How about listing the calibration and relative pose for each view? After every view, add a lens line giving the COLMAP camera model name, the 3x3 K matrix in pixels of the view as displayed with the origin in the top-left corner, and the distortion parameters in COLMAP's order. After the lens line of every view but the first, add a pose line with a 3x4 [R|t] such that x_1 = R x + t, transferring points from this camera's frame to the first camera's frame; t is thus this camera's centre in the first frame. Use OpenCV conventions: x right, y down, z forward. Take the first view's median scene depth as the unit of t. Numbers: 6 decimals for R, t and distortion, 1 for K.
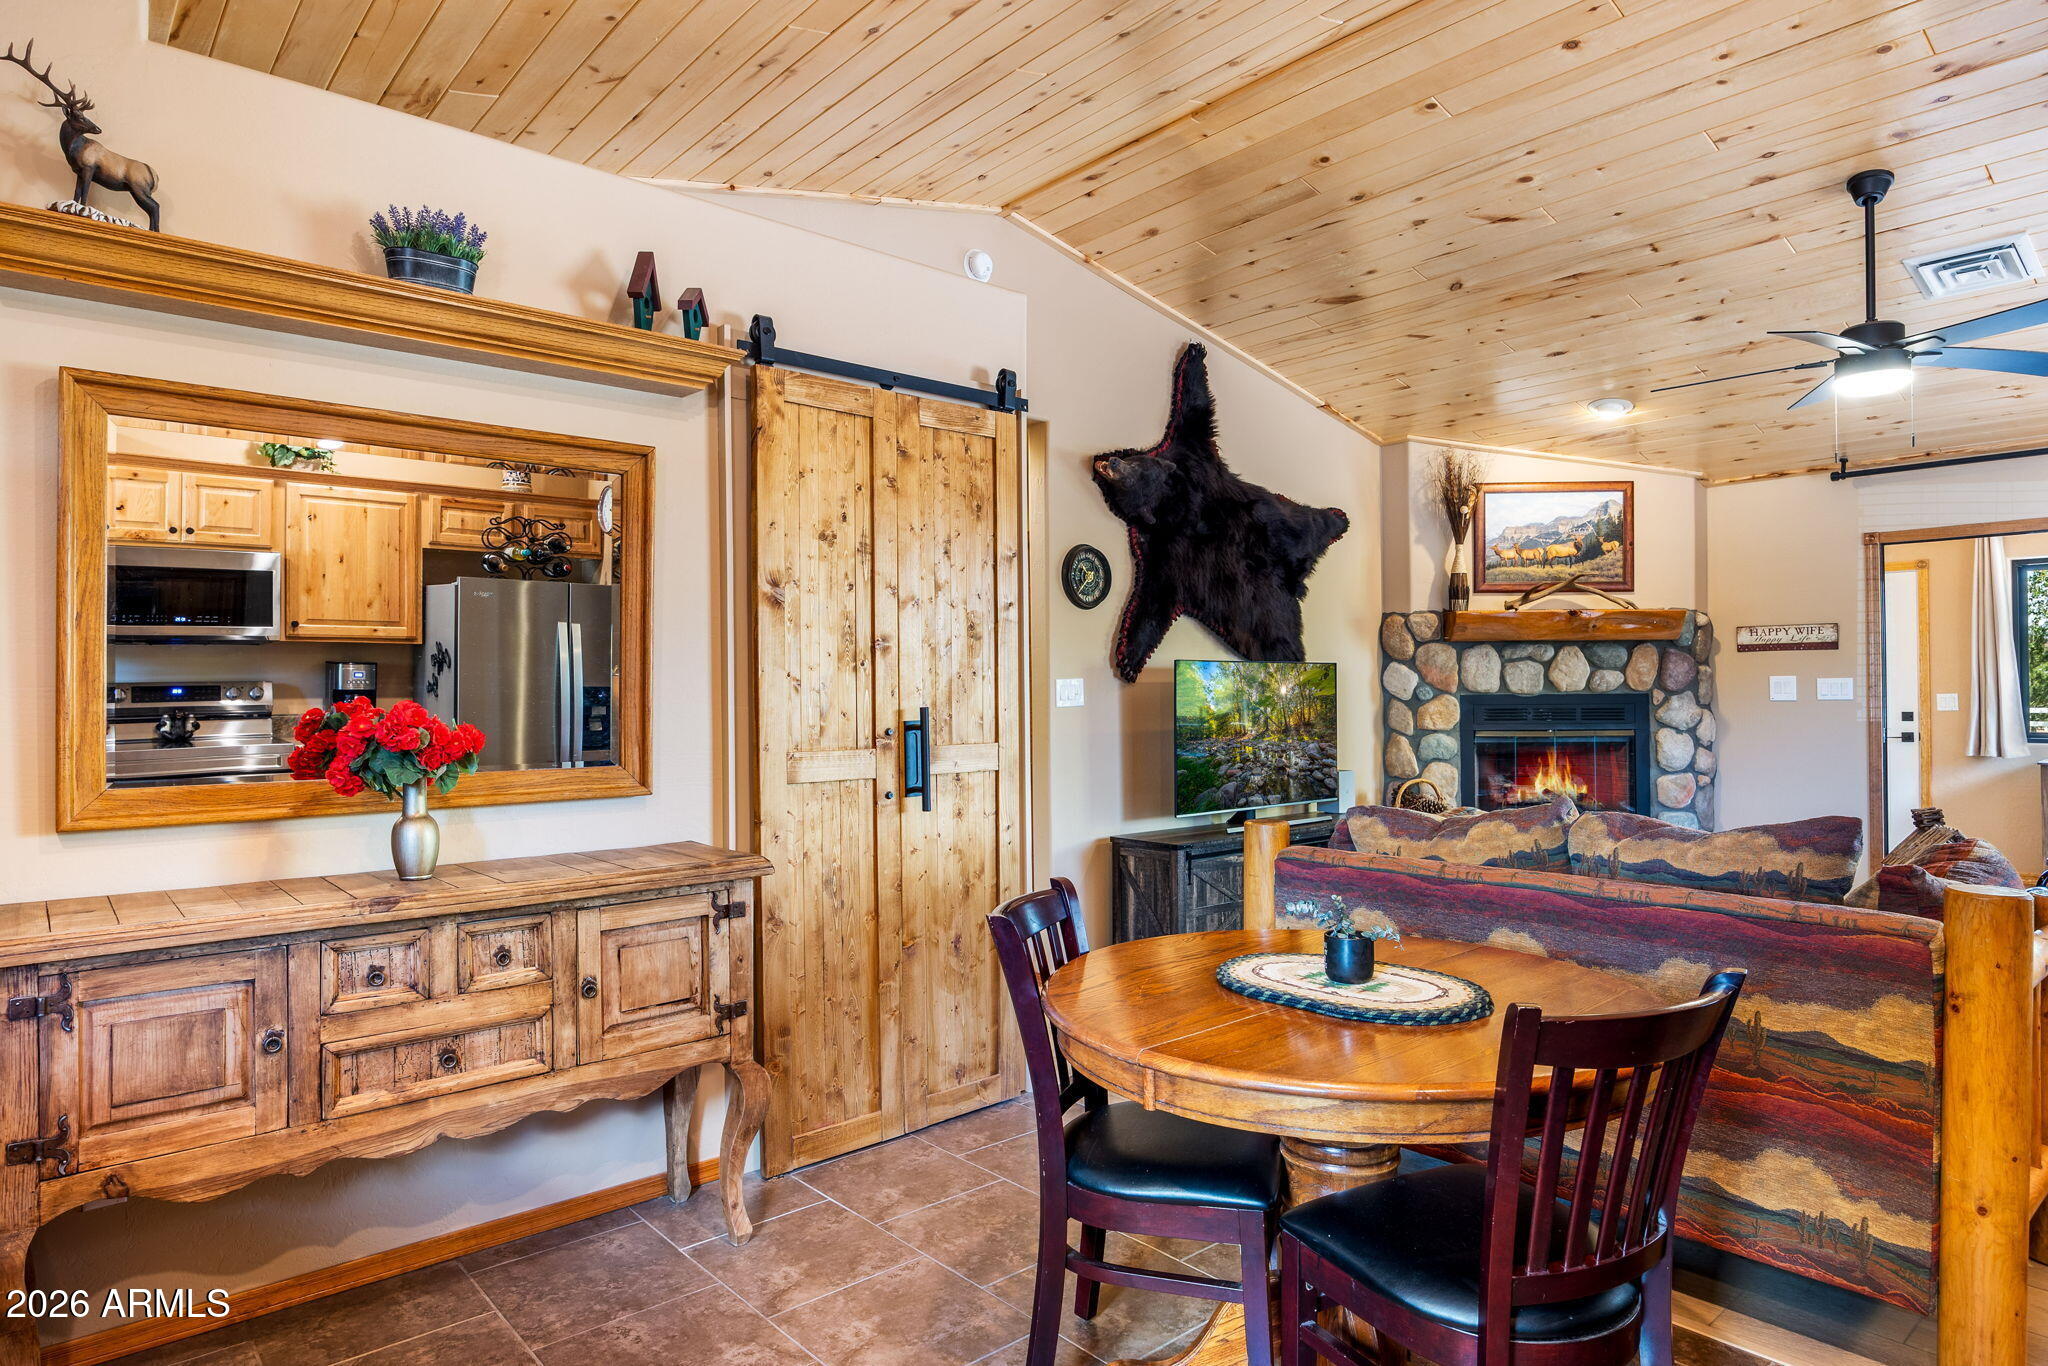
lens RADIAL K [[1172.4, 0, 1016.5], [0, 1172.4, 690.9], [0, 0, 1]] dist [-0.001961, -0.004686]
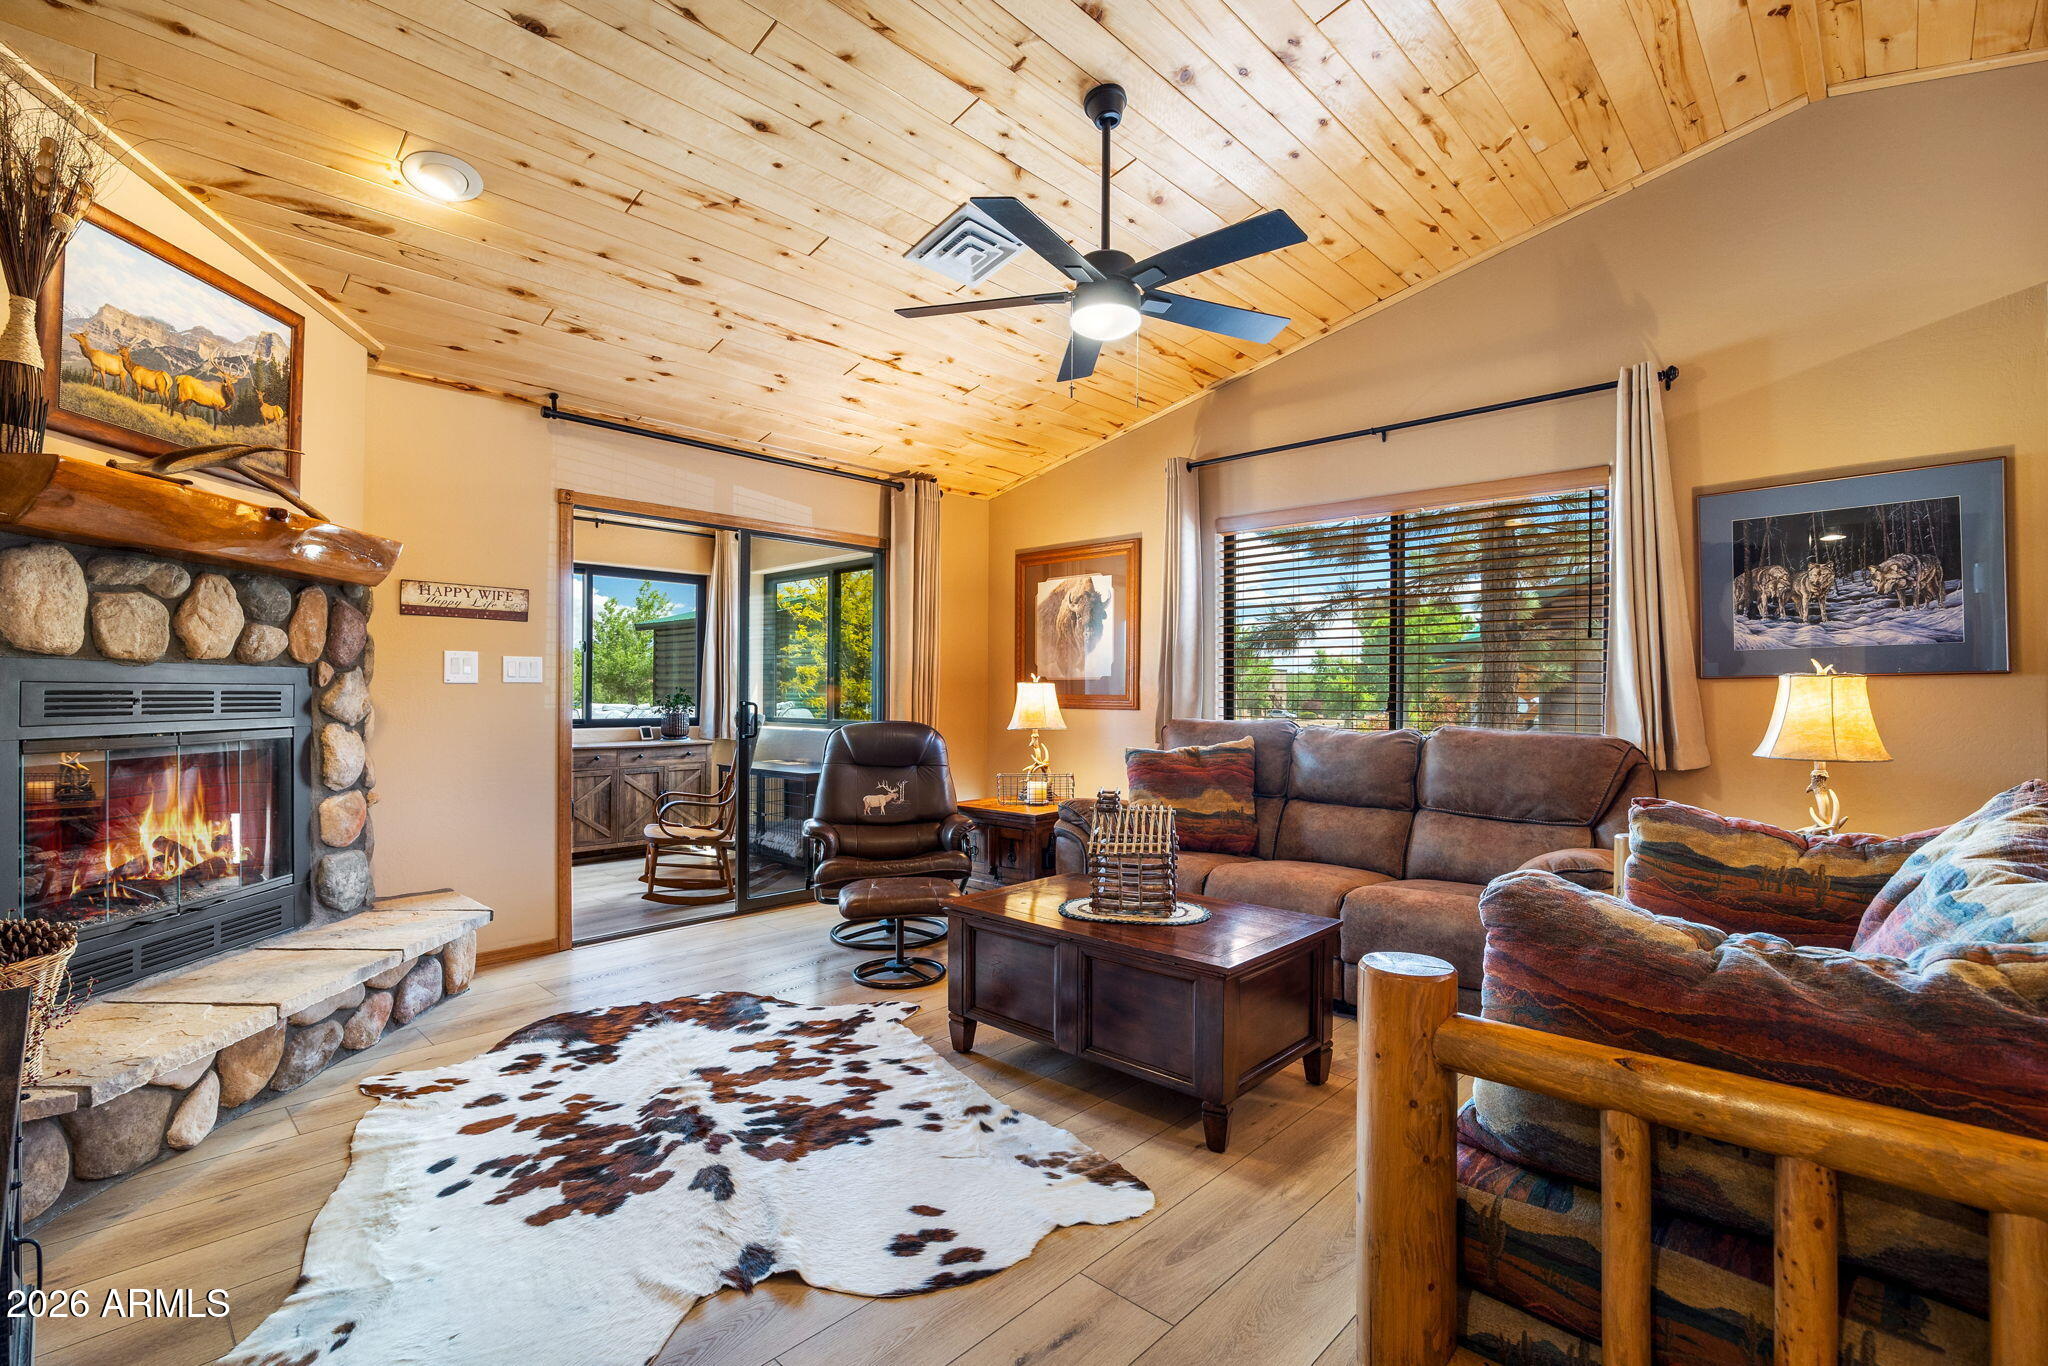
lens RADIAL K [[923.5, 0, 1020.4], [0, 923.5, 689.9], [0, 0, 1]] dist [-0.012072, -0.000263]
pose [[-0.098090, 0.011207, 0.995114, 0.025604], [-0.008256, 0.999893, -0.012074, 0.020572], [-0.995143, -0.009400, -0.097987, 0.841142]]
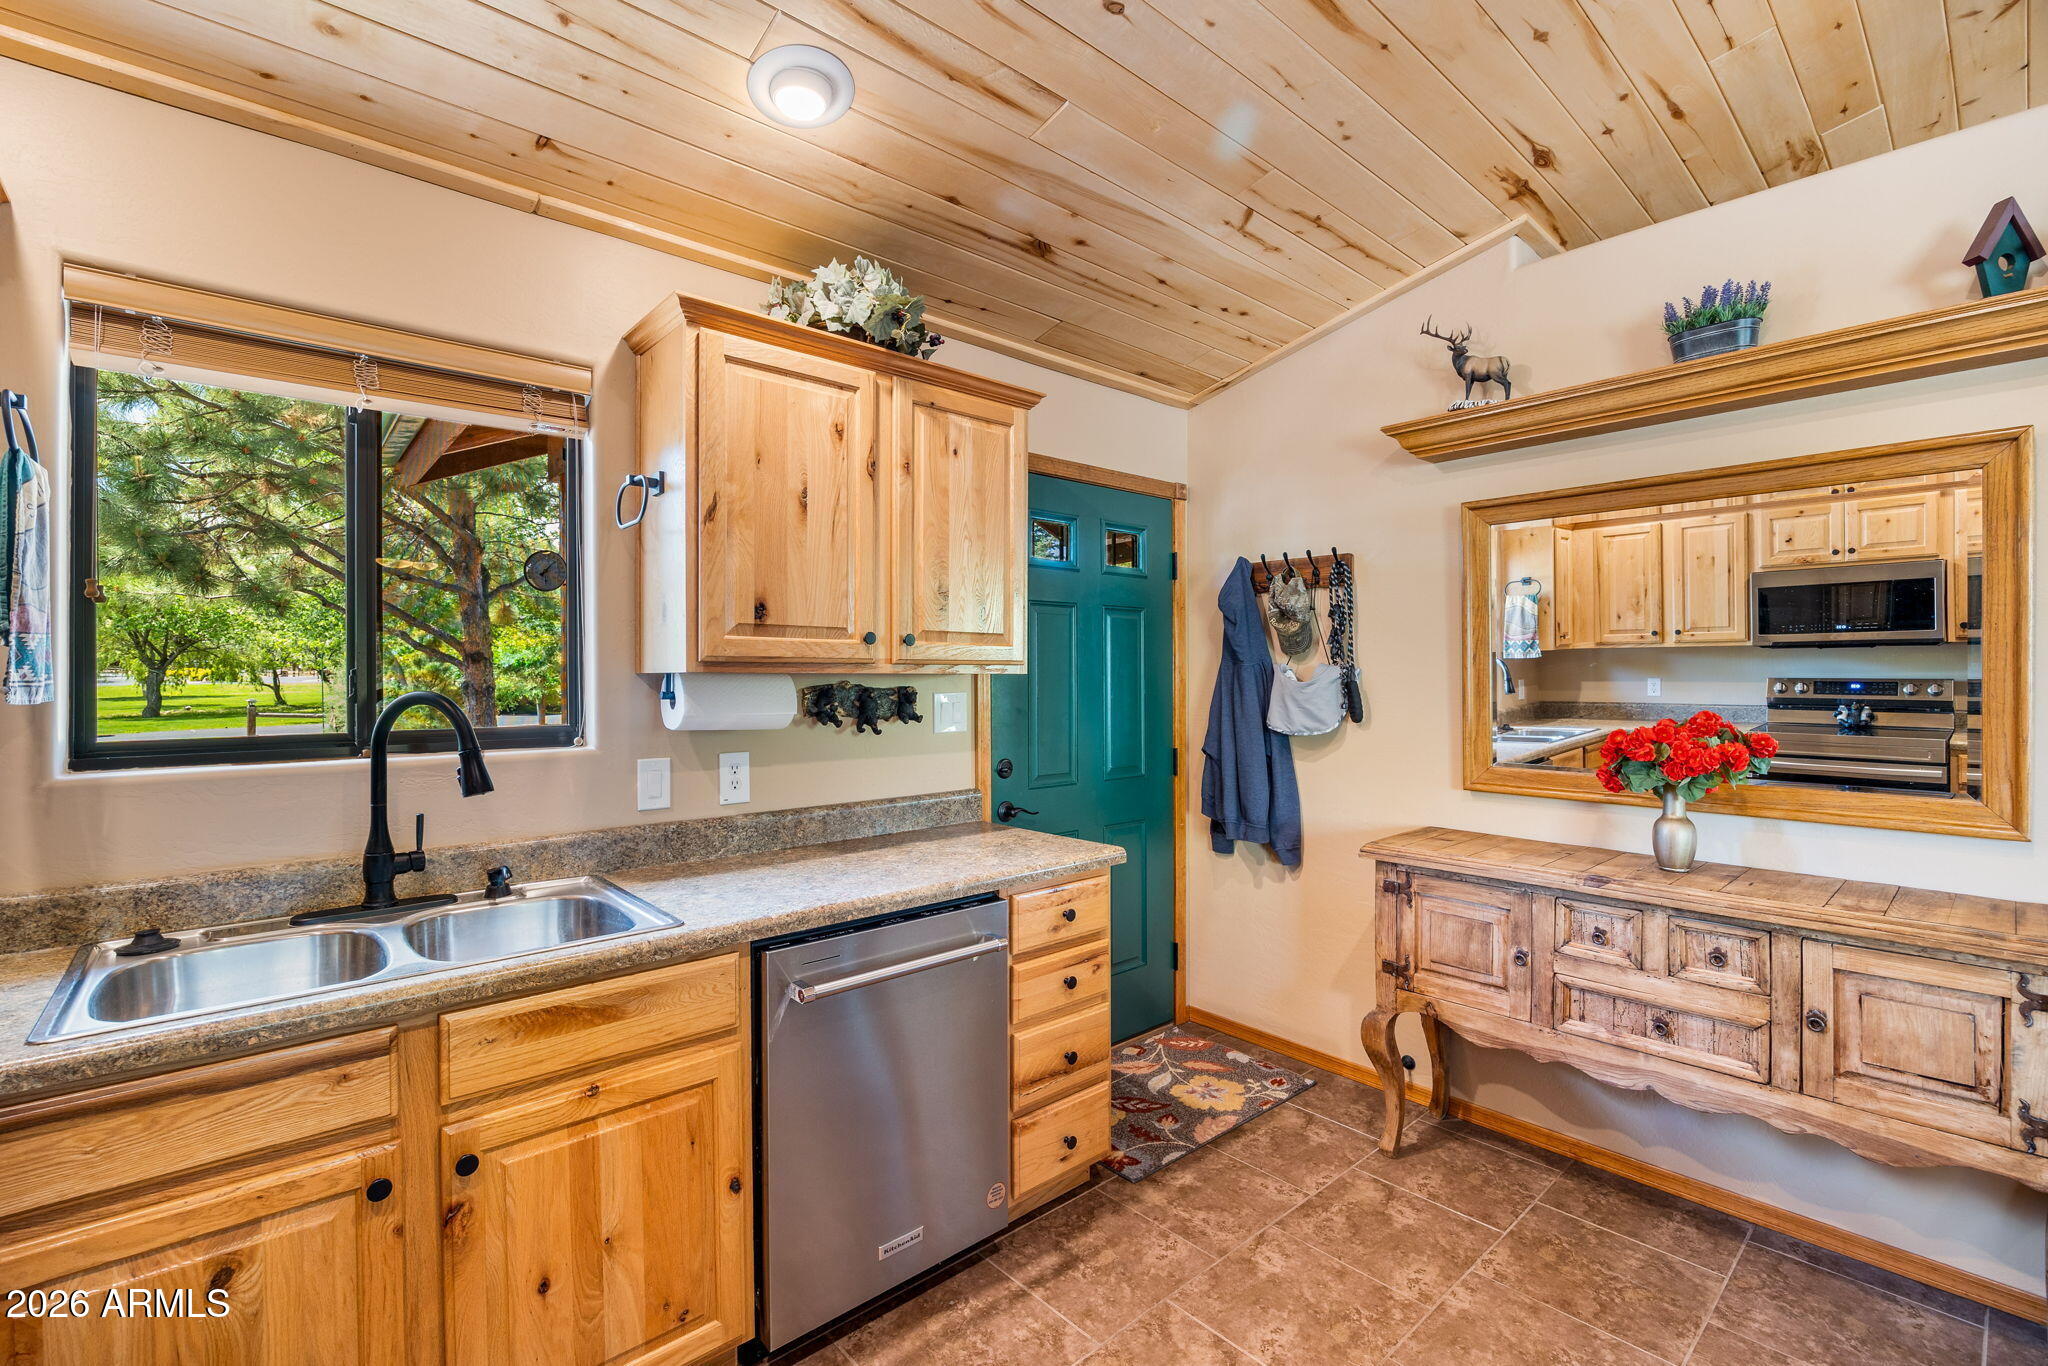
lens RADIAL K [[889.5, 0, 1016.8], [0, 889.5, 680.3], [0, 0, 1]] dist [-0.012240, -0.000847]
pose [[0.010561, 0.013998, -0.999846, 0.171896], [0.002108, 0.999899, 0.014021, -0.021001], [0.999942, -0.002255, 0.010530, 0.153938]]
